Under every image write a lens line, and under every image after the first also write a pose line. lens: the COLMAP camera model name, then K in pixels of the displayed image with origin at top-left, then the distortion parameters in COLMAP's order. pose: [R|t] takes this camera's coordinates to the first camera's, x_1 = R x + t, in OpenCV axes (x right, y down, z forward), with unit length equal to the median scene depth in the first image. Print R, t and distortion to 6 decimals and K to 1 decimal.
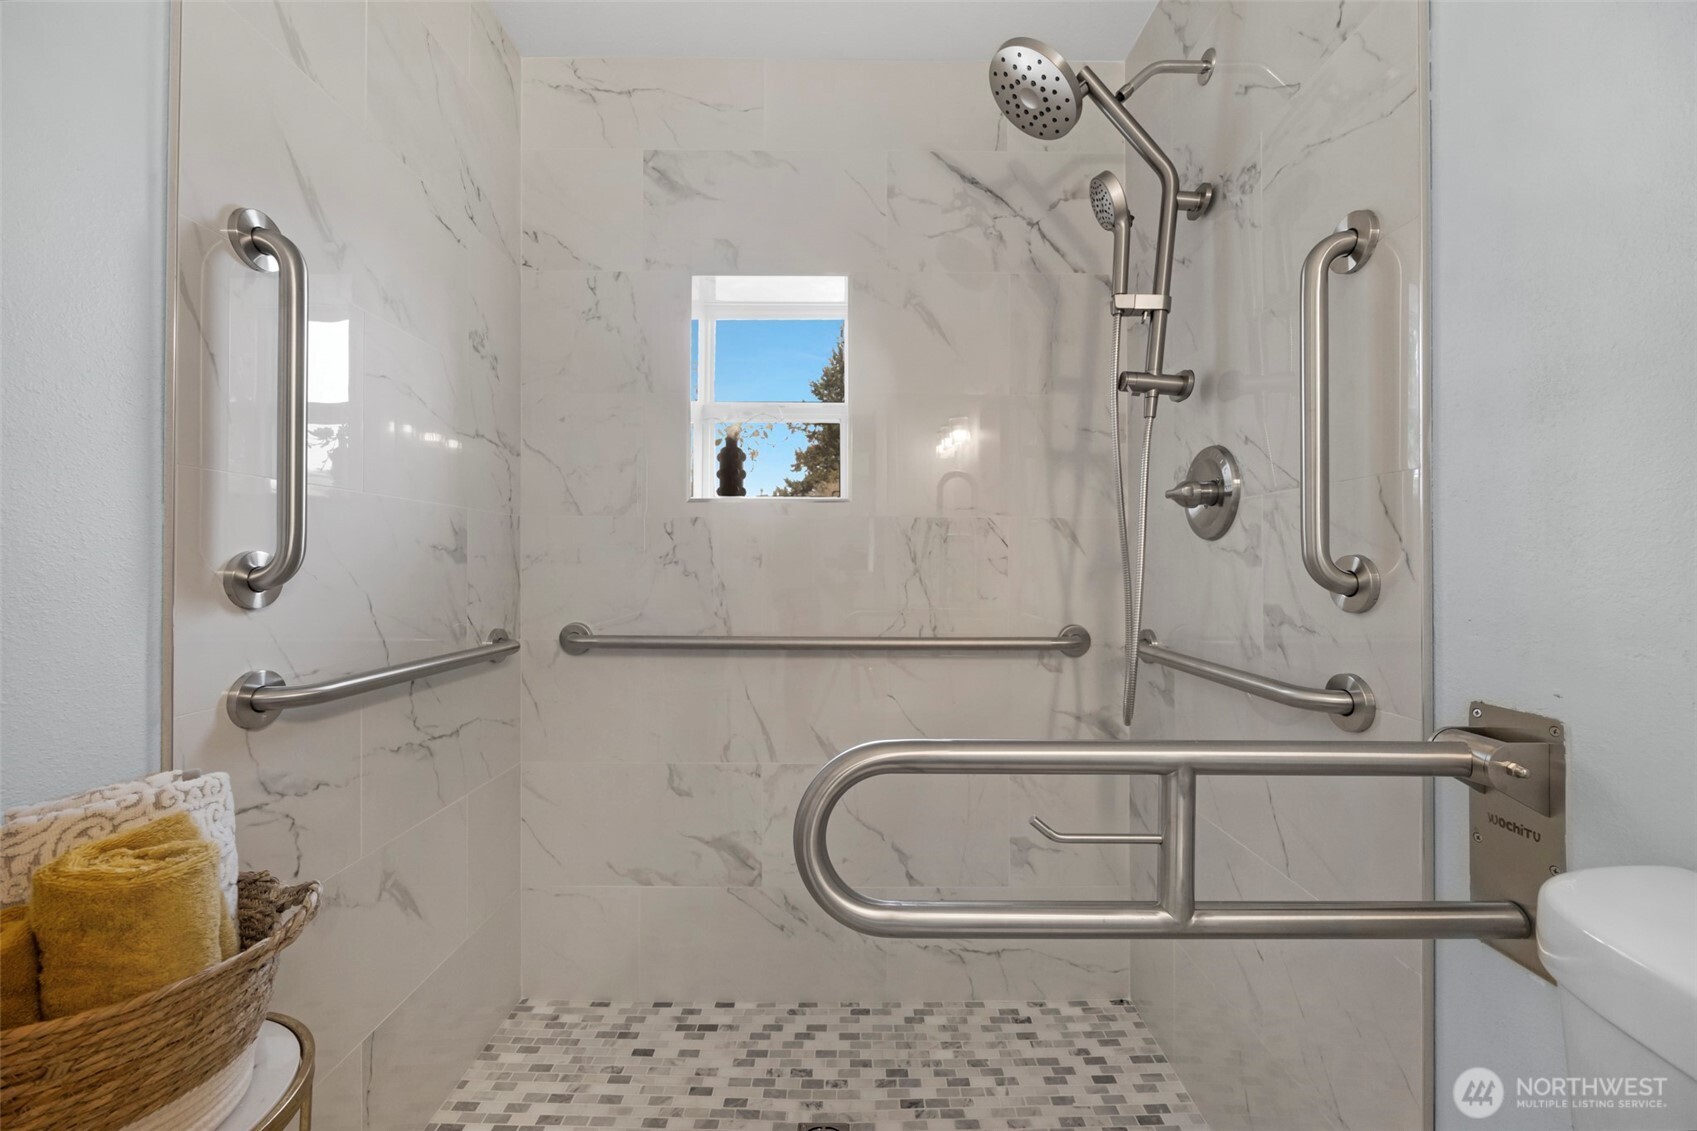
lens RADIAL K [[676.3, 0, 836.5], [0, 676.3, 555.8], [0, 0, 1]] dist [0.002549, -0.000060]
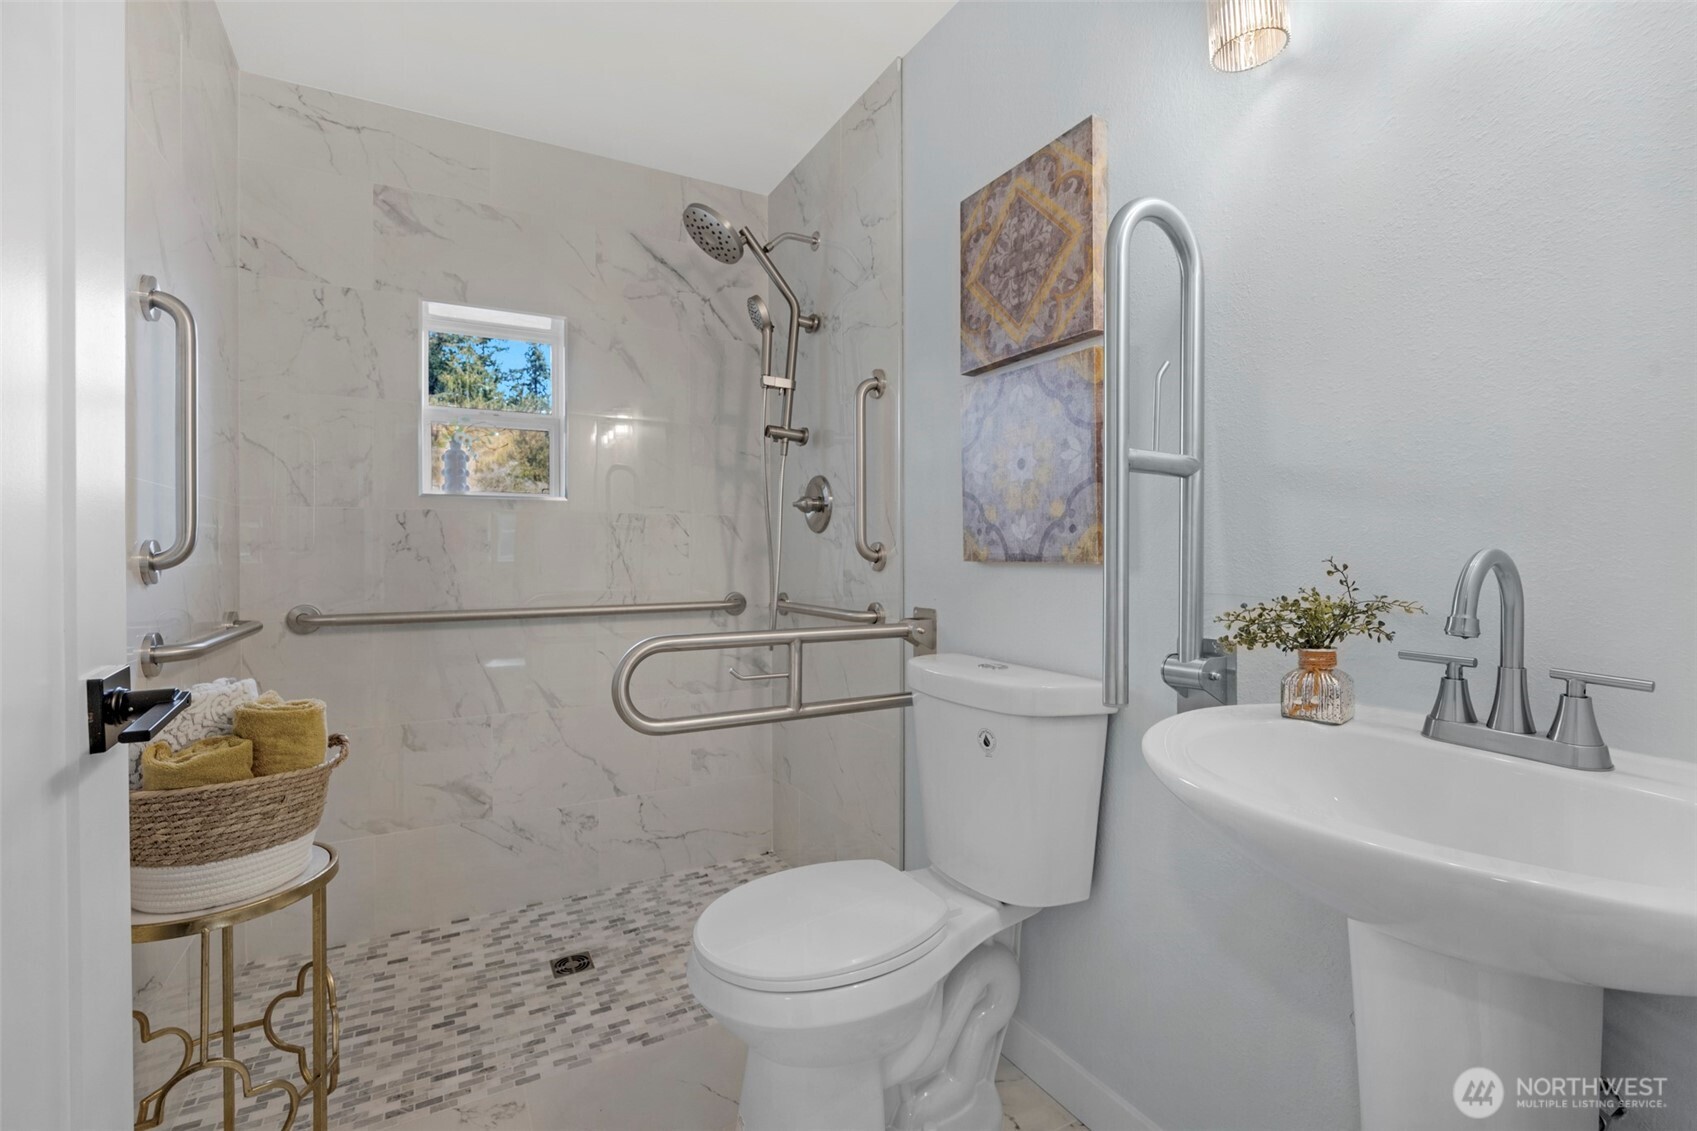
lens RADIAL K [[759.9, 0, 853.4], [0, 759.9, 551.4], [0, 0, 1]] dist [-0.011497, -0.000542]
pose [[0.867444, -0.007689, 0.497475, -0.232114], [0.002239, 0.999931, 0.011552, 0.000696], [-0.497529, -0.008907, 0.867402, -0.515282]]
